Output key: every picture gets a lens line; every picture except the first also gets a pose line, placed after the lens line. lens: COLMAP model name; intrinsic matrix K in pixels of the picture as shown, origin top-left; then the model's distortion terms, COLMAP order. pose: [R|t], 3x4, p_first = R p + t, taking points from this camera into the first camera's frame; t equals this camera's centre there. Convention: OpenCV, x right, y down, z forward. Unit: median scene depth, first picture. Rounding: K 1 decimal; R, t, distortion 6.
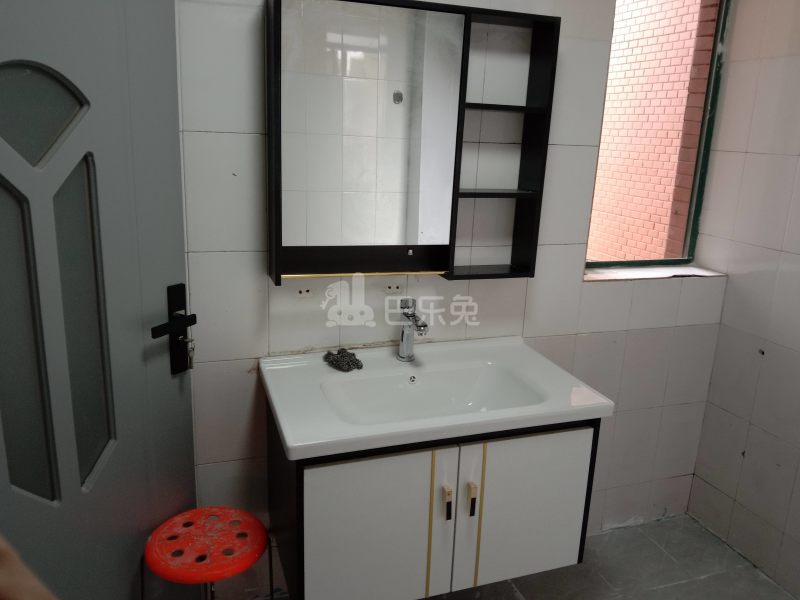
lens RADIAL K [[658.0, 0, 398.4], [0, 658.0, 287.5], [0, 0, 1]] dist [0.006323, -0.011619]
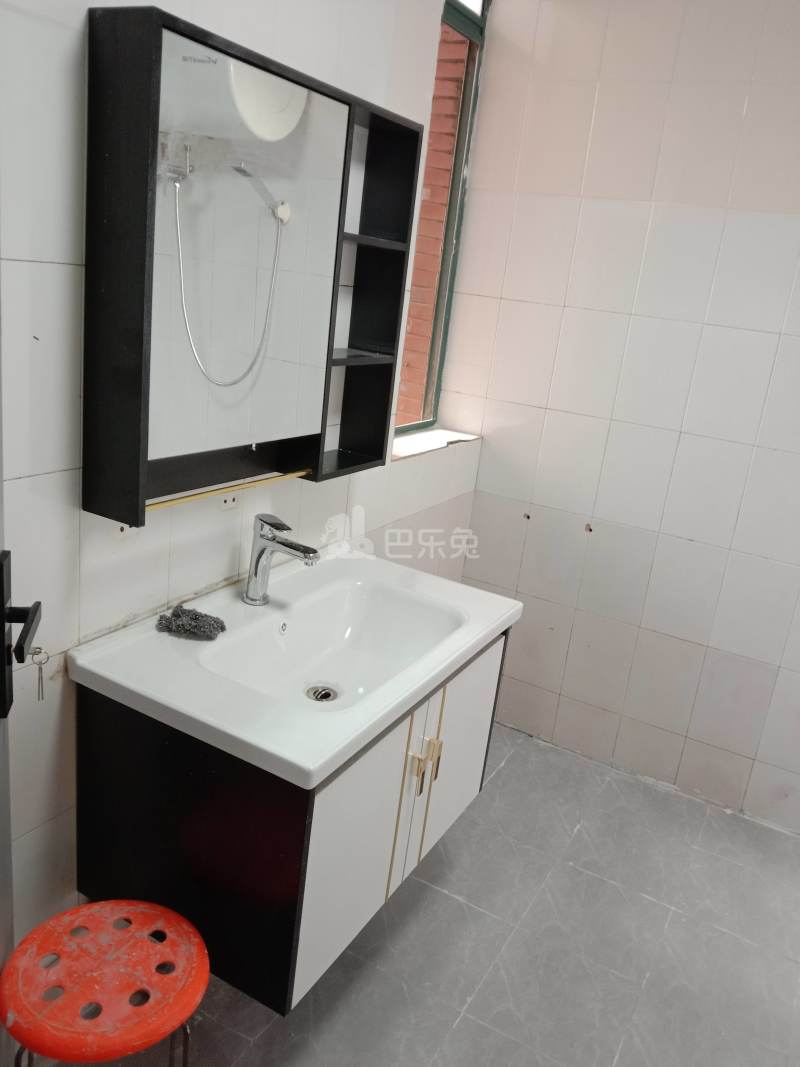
lens RADIAL K [[877.6, 0, 400.0], [0, 877.6, 533.5], [0, 0, 1]] dist [0.006323, -0.011619]
pose [[0.741233, -0.152793, 0.653627, -0.476090], [0.077165, 0.986689, 0.143143, -0.083632], [-0.666798, -0.055665, 0.743157, 0.221149]]
